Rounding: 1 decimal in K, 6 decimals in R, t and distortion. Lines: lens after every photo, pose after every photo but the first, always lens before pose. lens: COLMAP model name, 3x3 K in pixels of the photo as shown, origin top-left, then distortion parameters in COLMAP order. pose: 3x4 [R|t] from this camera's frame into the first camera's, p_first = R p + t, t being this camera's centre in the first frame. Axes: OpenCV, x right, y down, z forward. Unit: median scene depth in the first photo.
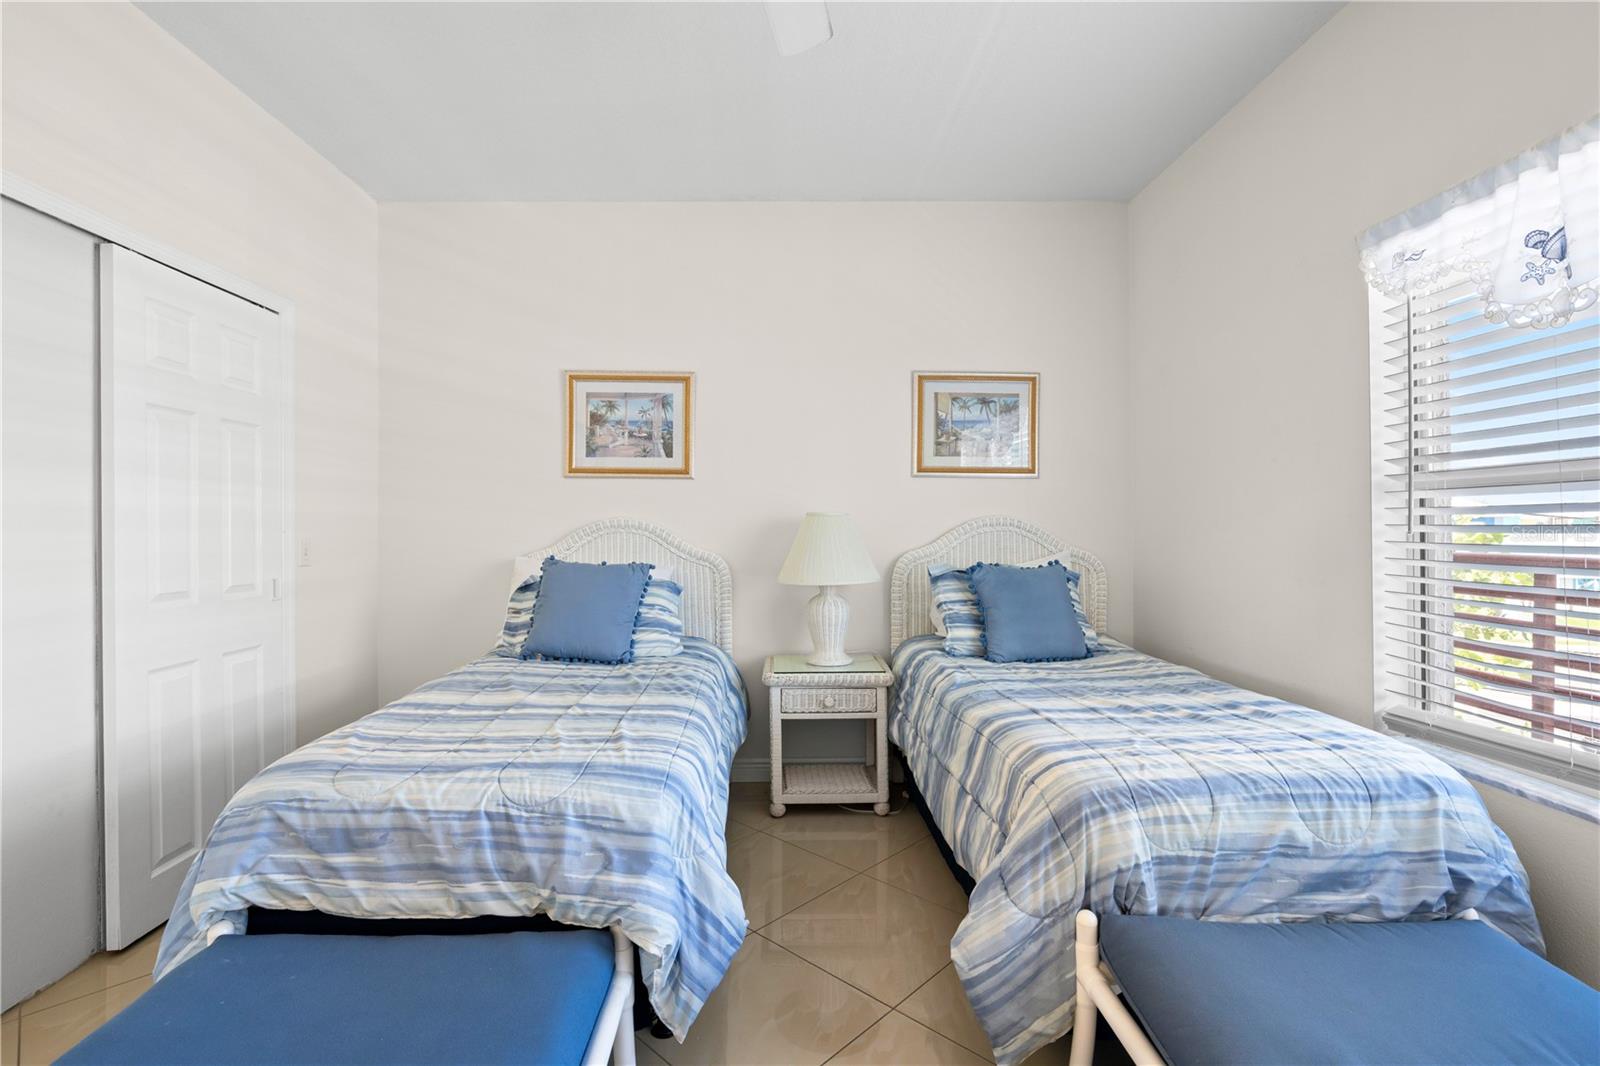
lens RADIAL K [[746.1, 0, 788.5], [0, 746.1, 536.2], [0, 0, 1]] dist [-0.026165, 0.007519]
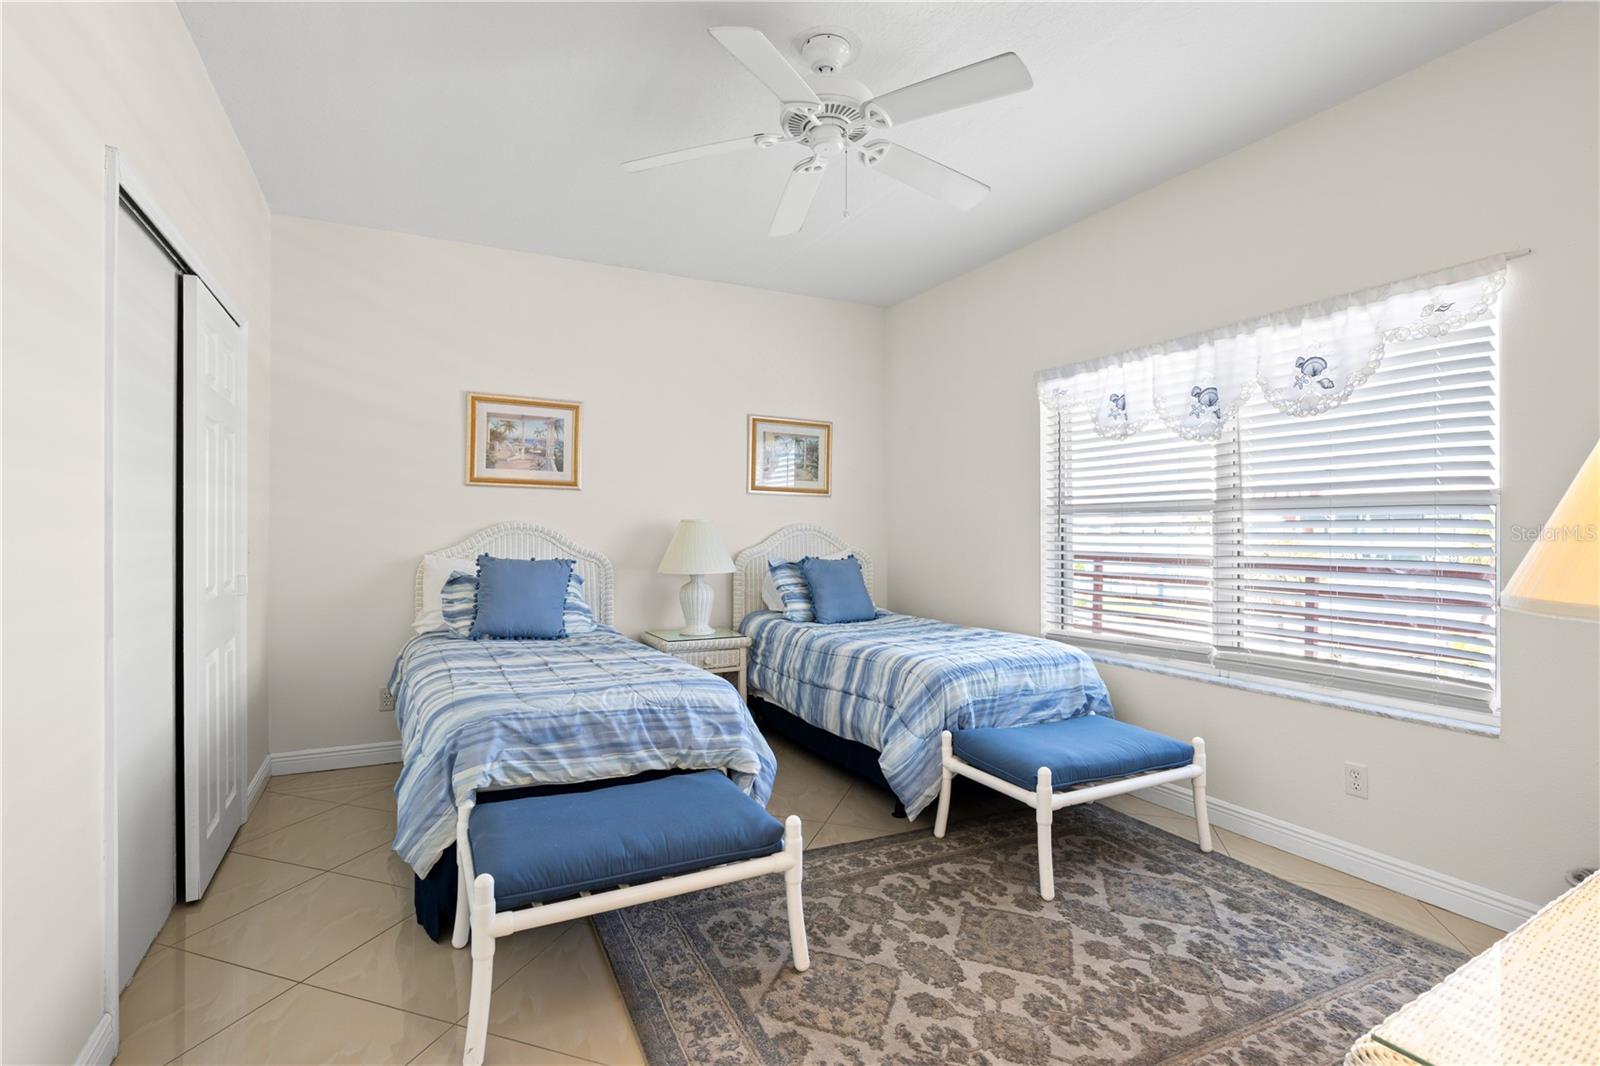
lens RADIAL K [[746.1, 0, 791.4], [0, 746.1, 549.8], [0, 0, 1]] dist [-0.026165, 0.007519]
pose [[0.902383, -0.002347, 0.430929, -0.698550], [-0.003629, 0.999908, 0.013047, 0.007004], [-0.430920, -0.013338, 0.902291, -0.505648]]
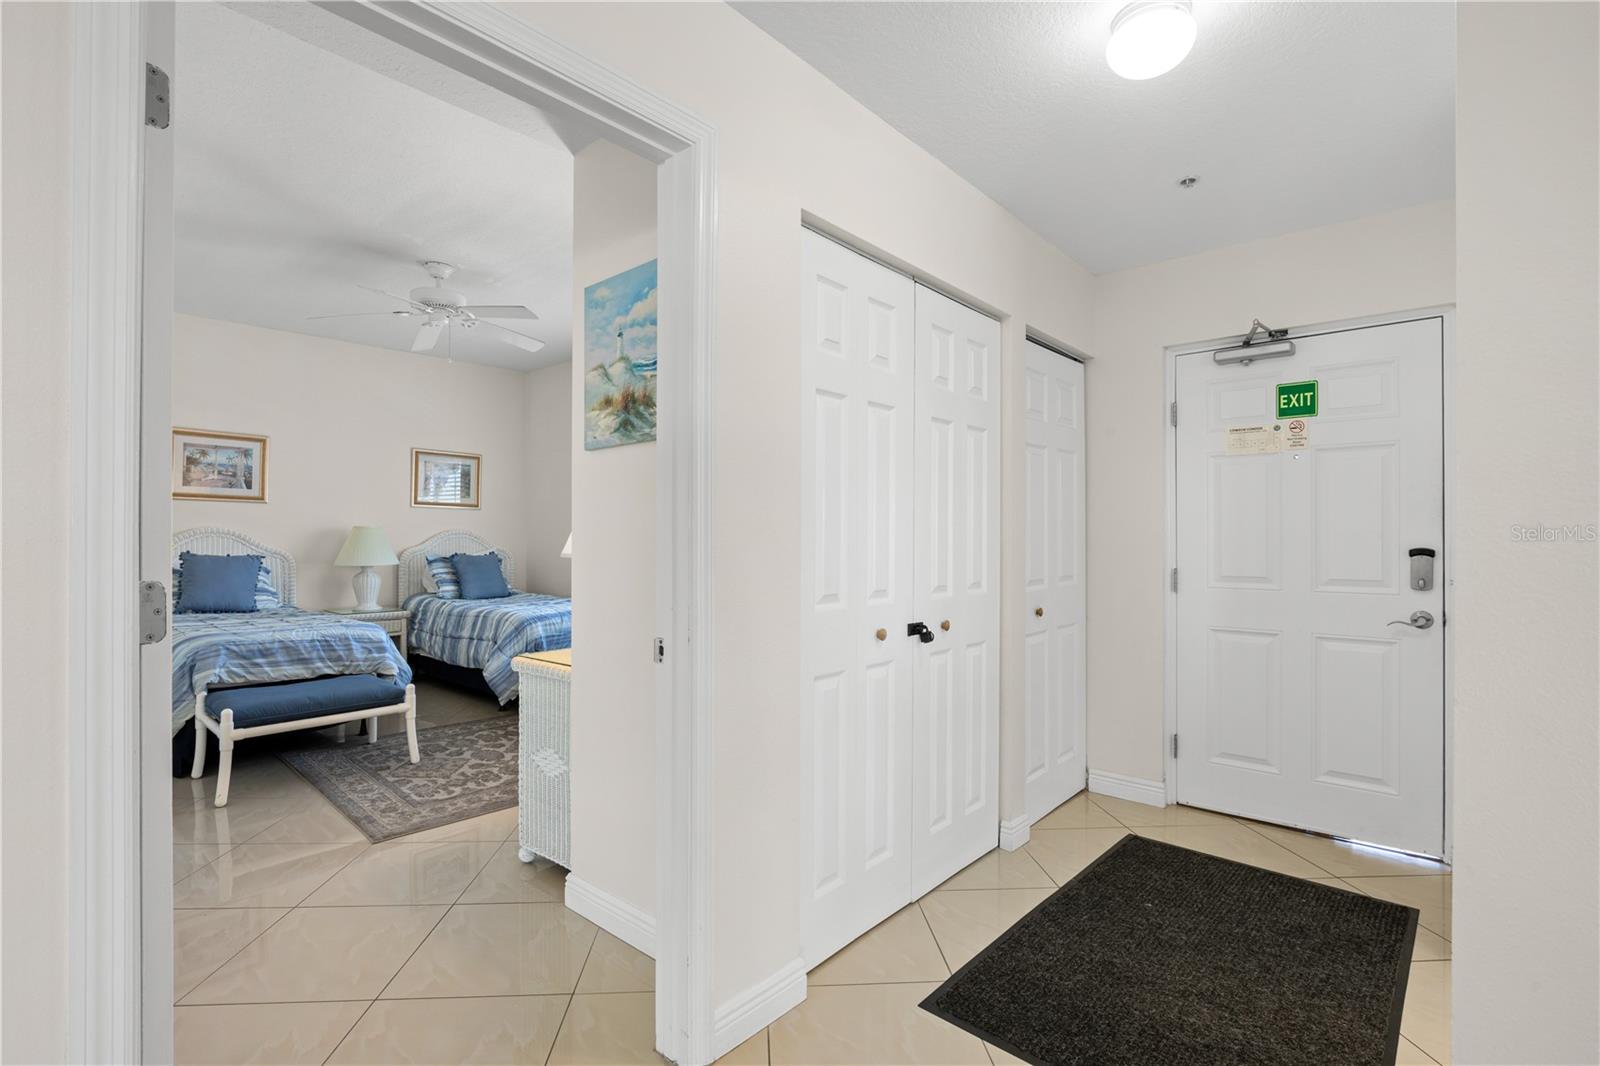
lens RADIAL K [[746.1, 0, 792.9], [0, 746.1, 537.6], [0, 0, 1]] dist [-0.026165, 0.007519]
pose [[0.685844, 0.006291, 0.727721, -1.031910], [0.000422, 0.999959, -0.009041, 0.022929], [-0.727749, 0.006508, 0.685813, -1.843857]]
